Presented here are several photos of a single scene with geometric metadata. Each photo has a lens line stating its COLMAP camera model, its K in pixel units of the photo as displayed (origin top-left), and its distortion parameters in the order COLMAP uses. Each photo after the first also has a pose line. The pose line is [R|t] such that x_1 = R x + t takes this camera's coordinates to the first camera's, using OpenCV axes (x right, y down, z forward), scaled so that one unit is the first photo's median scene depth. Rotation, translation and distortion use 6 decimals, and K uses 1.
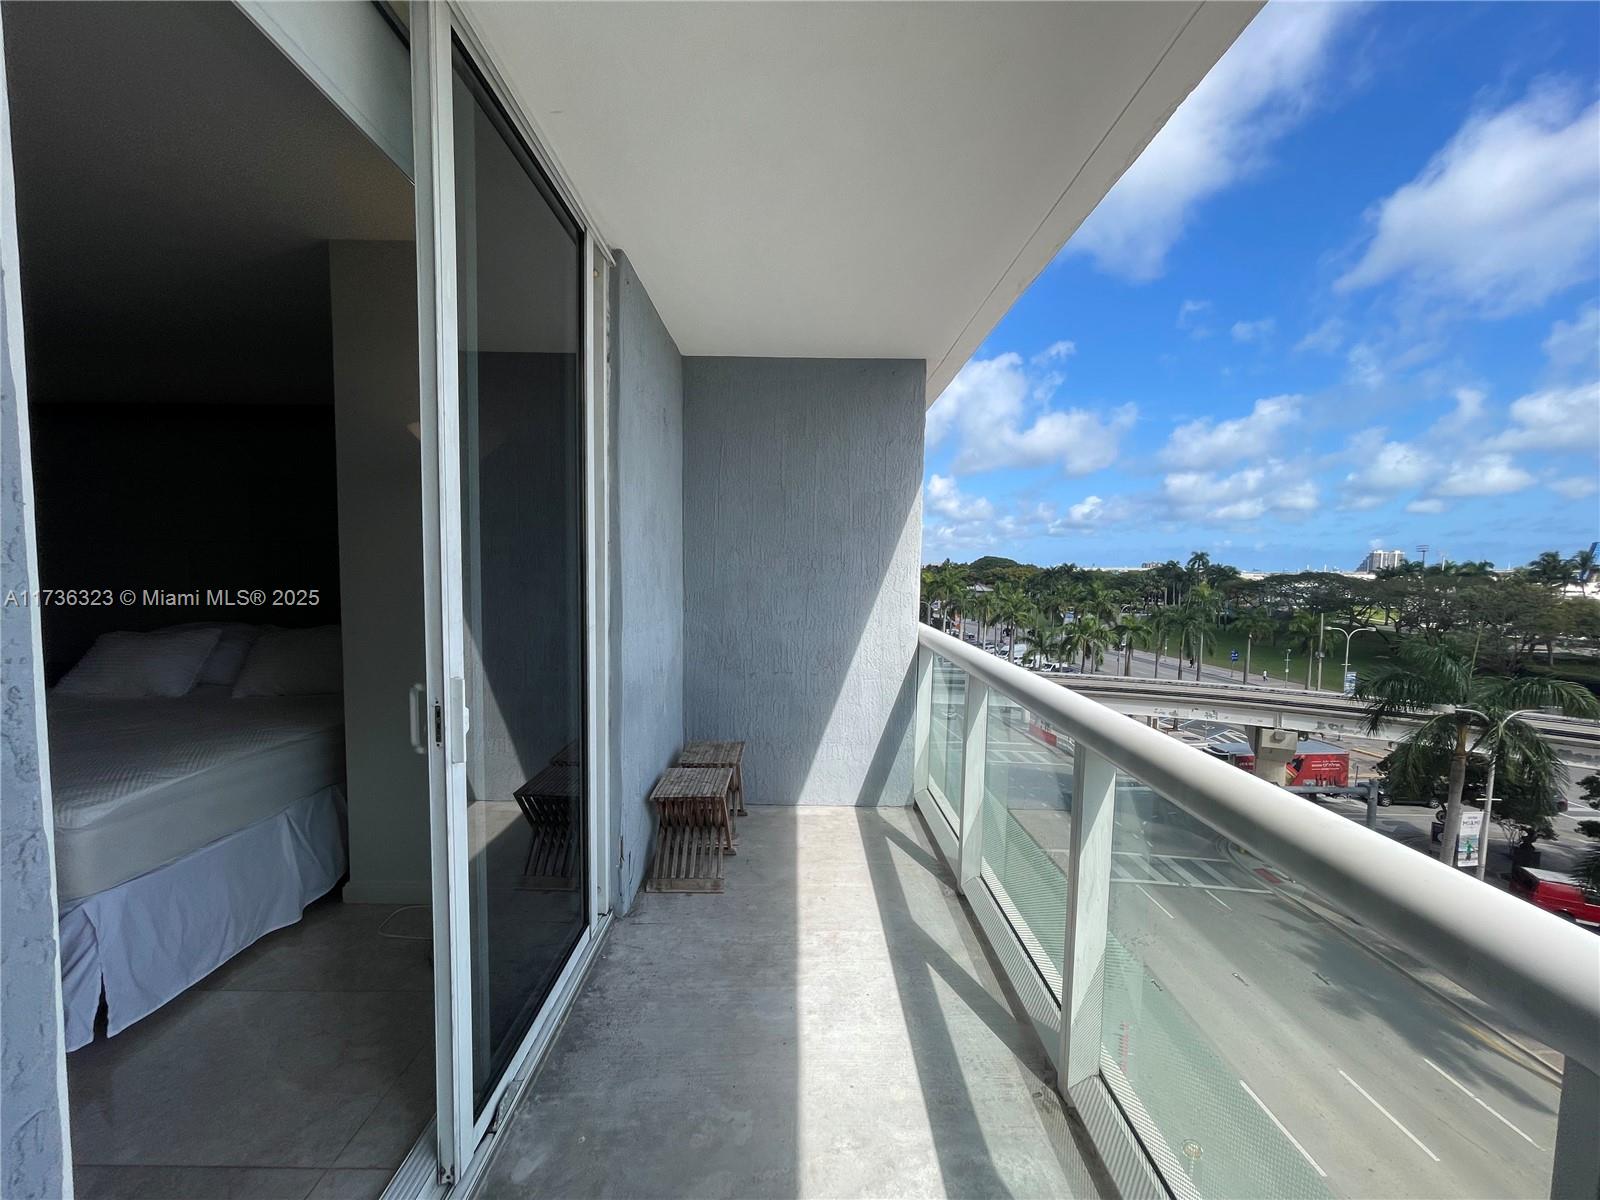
lens RADIAL K [[647.8, 0, 787.5], [0, 647.8, 620.7], [0, 0, 1]] dist [-0.002632, 0.000847]
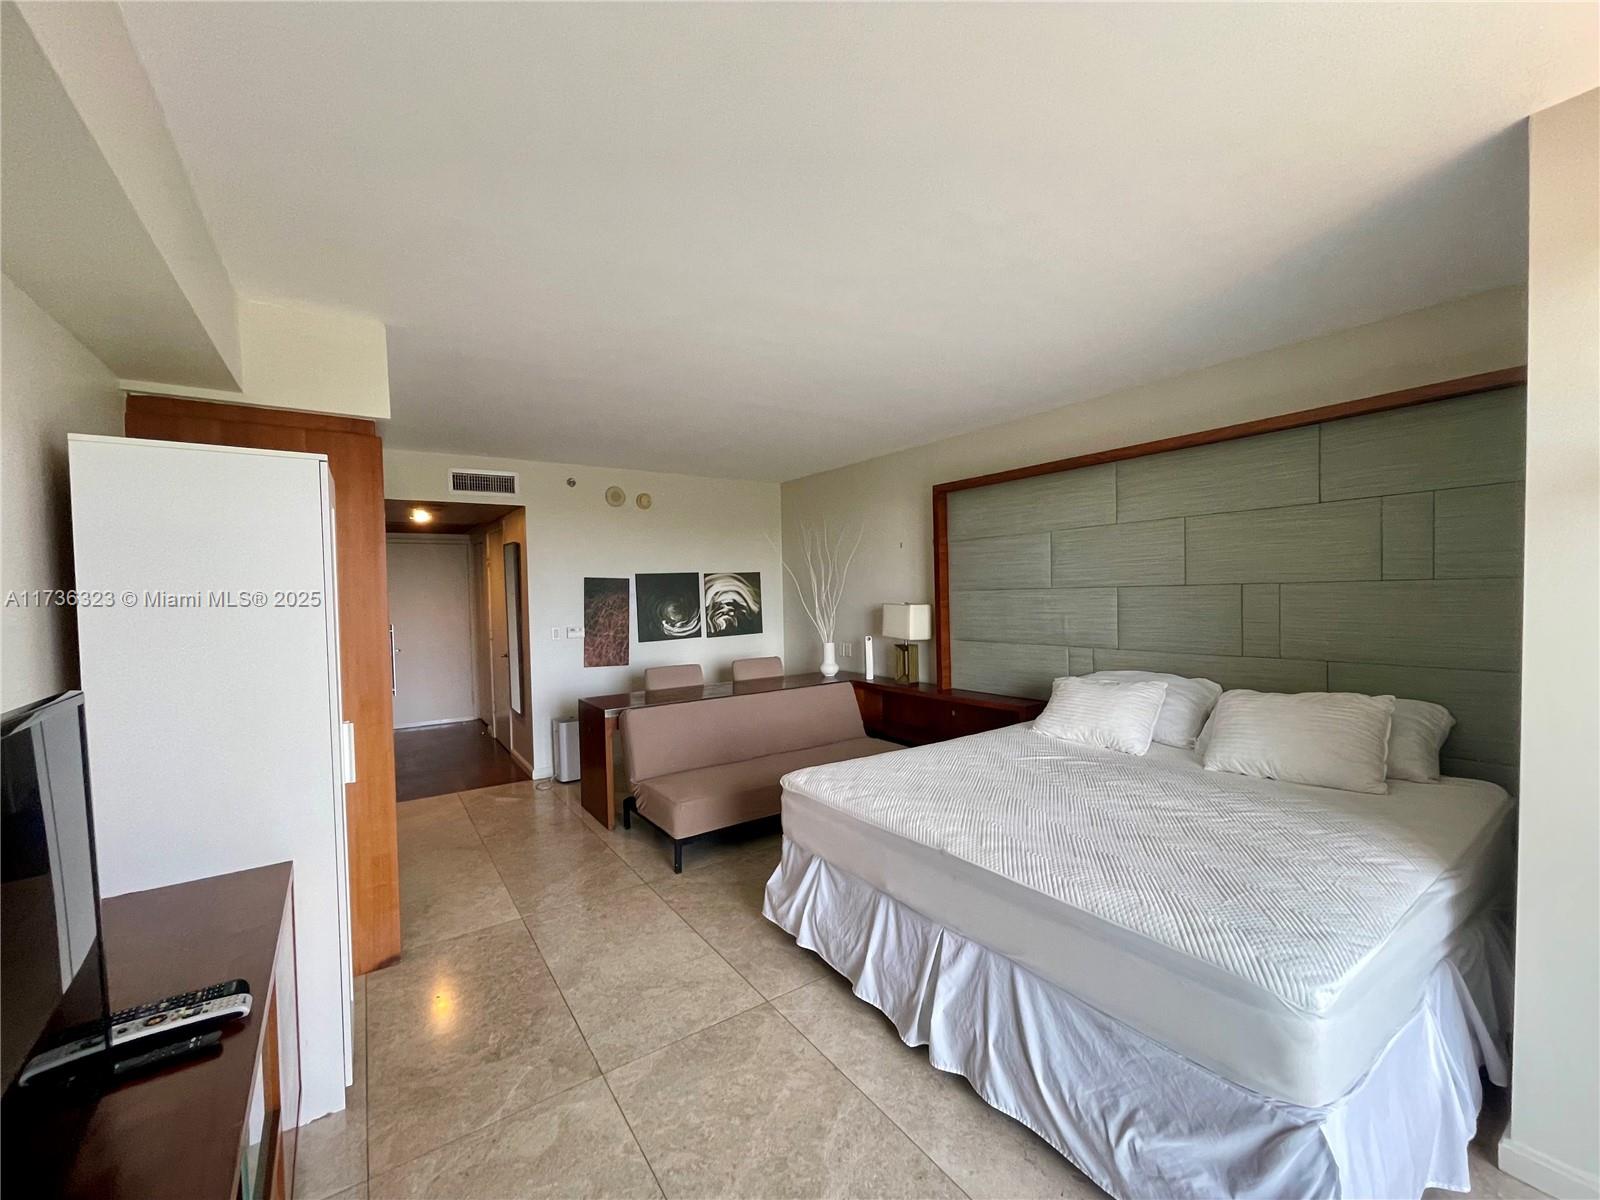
lens RADIAL K [[647.8, 0, 799.5], [0, 647.8, 610.3], [0, 0, 1]] dist [-0.002632, 0.000847]
pose [[0.566845, 0.008911, -0.823776, -0.059630], [-0.039304, 0.999095, -0.016238, -0.007933], [0.822886, 0.041583, 0.566682, 0.006092]]
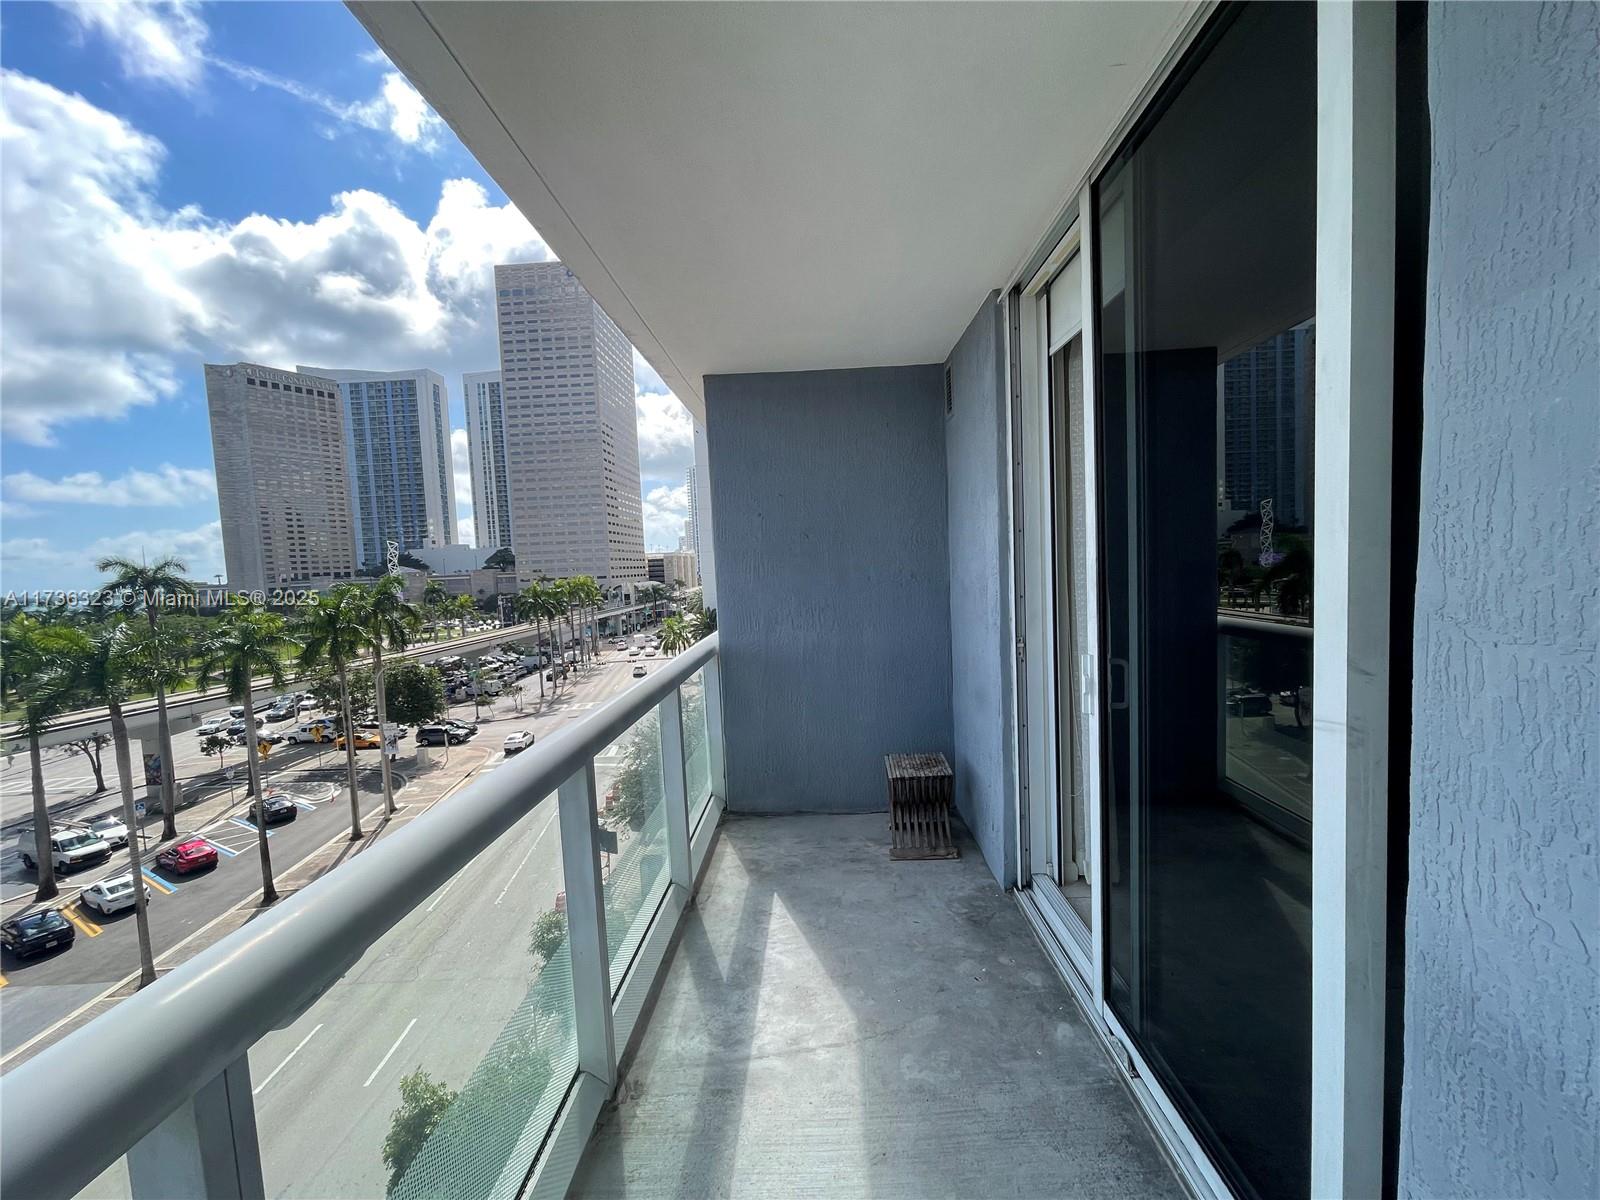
lens RADIAL K [[647.8, 0, 804.2], [0, 647.8, 610.0], [0, 0, 1]] dist [-0.002632, 0.000847]
pose [[-0.999083, 0.033038, 0.027230, 0.003742], [0.036682, 0.988530, 0.146500, -0.012771], [-0.022078, 0.147364, -0.988836, 0.127499]]
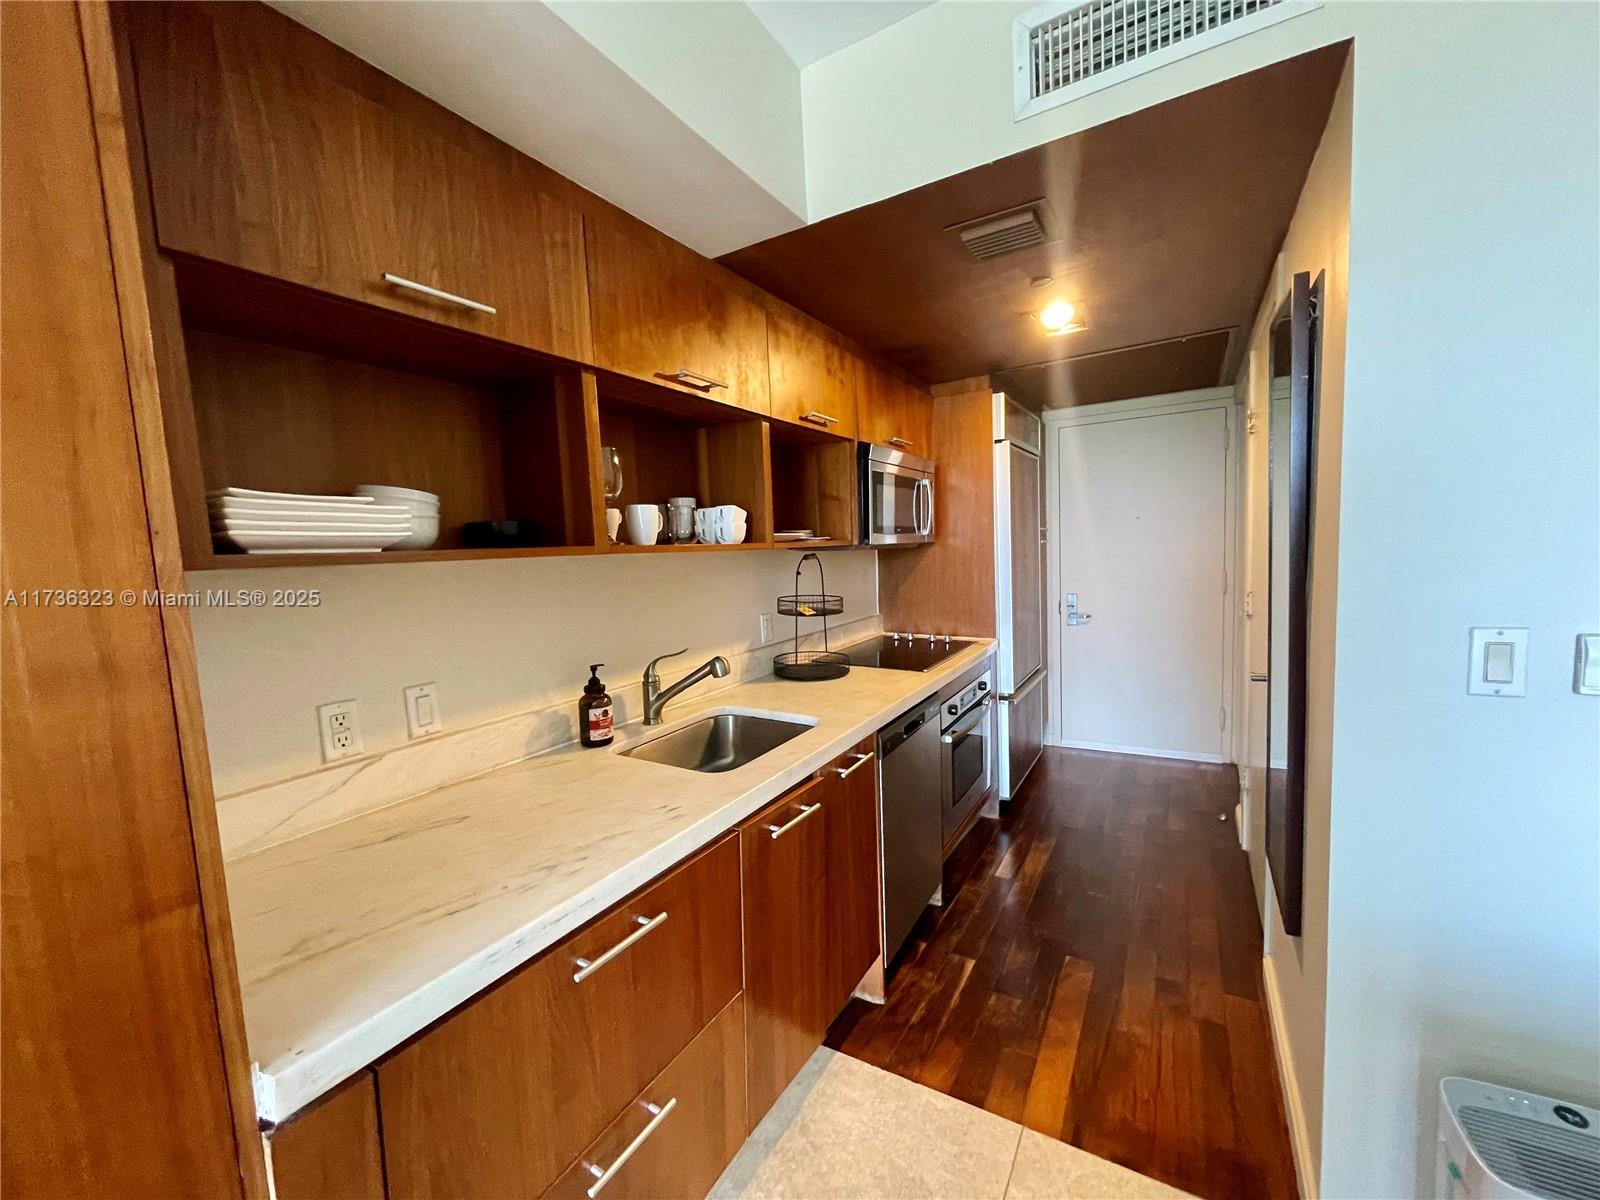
lens RADIAL K [[647.8, 0, 798.8], [0, 647.8, 610.3], [0, 0, 1]] dist [-0.002632, 0.000847]
pose [[-0.505680, 0.096472, -0.857311, -0.232516], [-0.022790, 0.991888, 0.125058, -0.008217], [0.862420, 0.082778, -0.499379, 0.045199]]
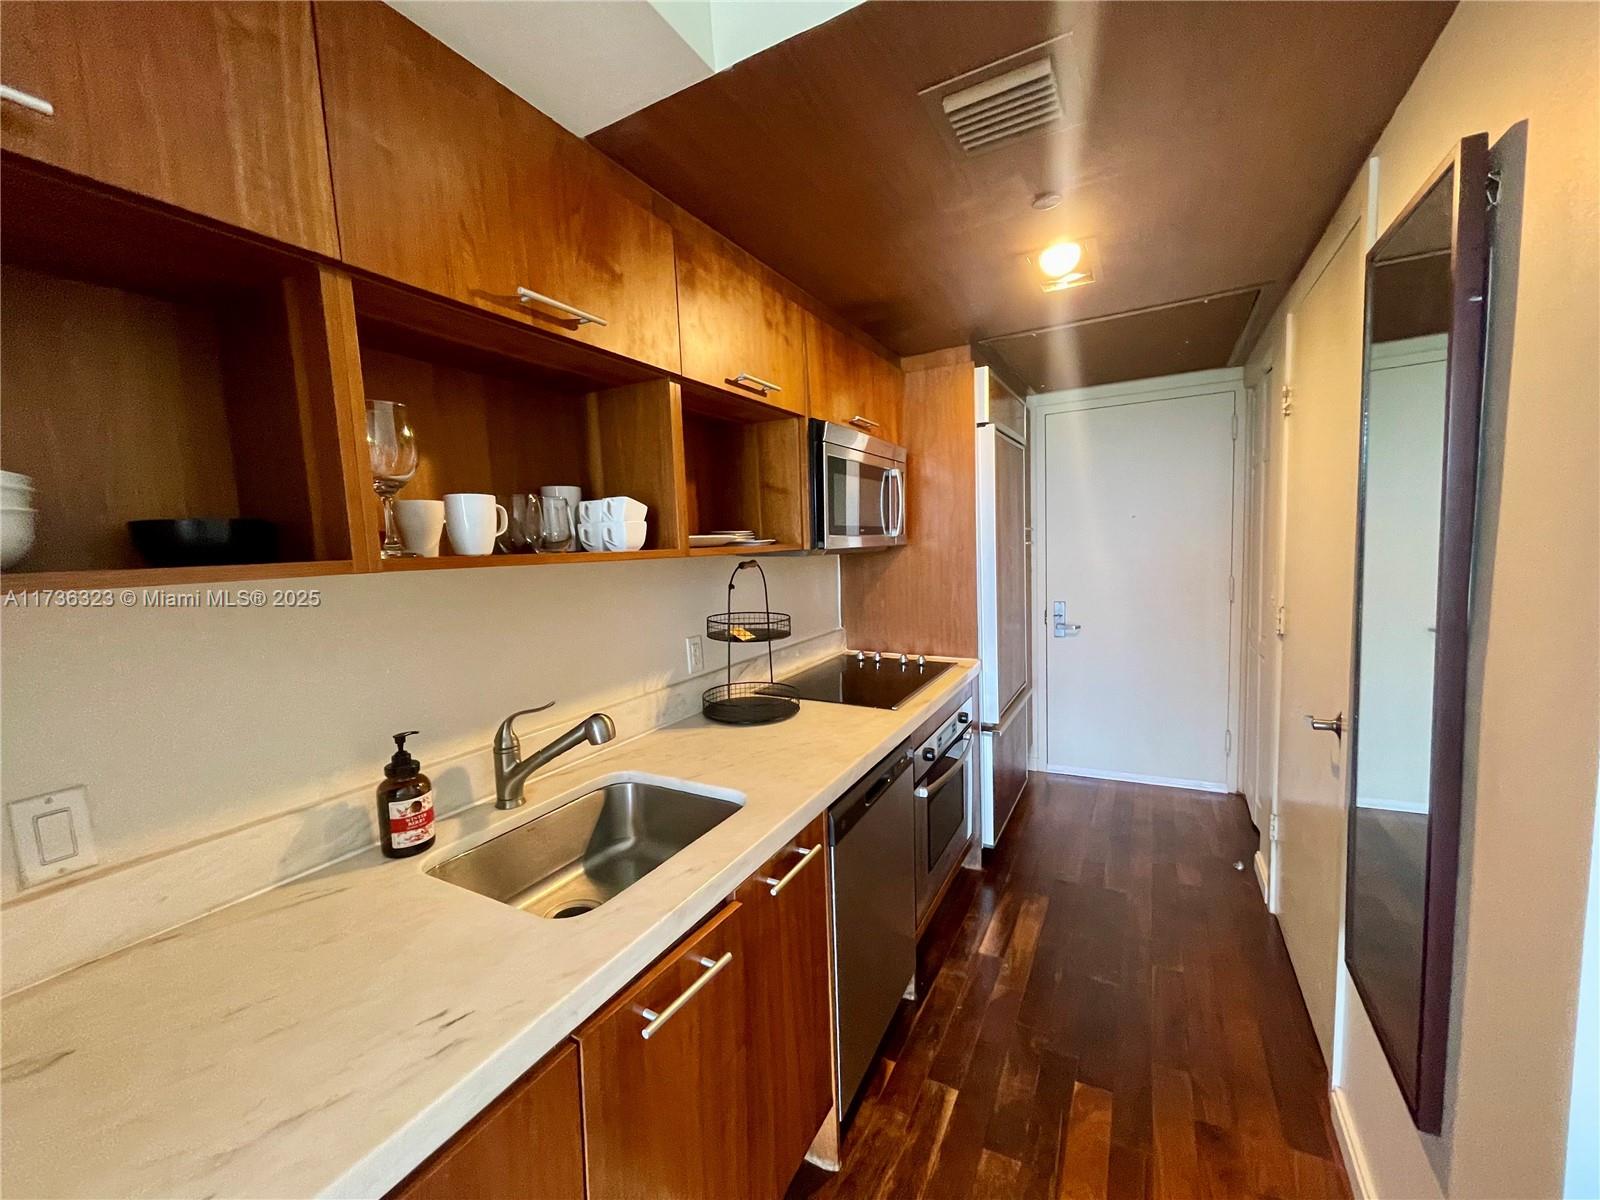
lens RADIAL K [[647.8, 0, 799.0], [0, 647.8, 610.1], [0, 0, 1]] dist [-0.002632, 0.000847]
pose [[-0.469060, 0.101079, -0.877363, -0.254772], [-0.026483, 0.991372, 0.128372, -0.008753], [0.882769, 0.083449, -0.462337, 0.037779]]
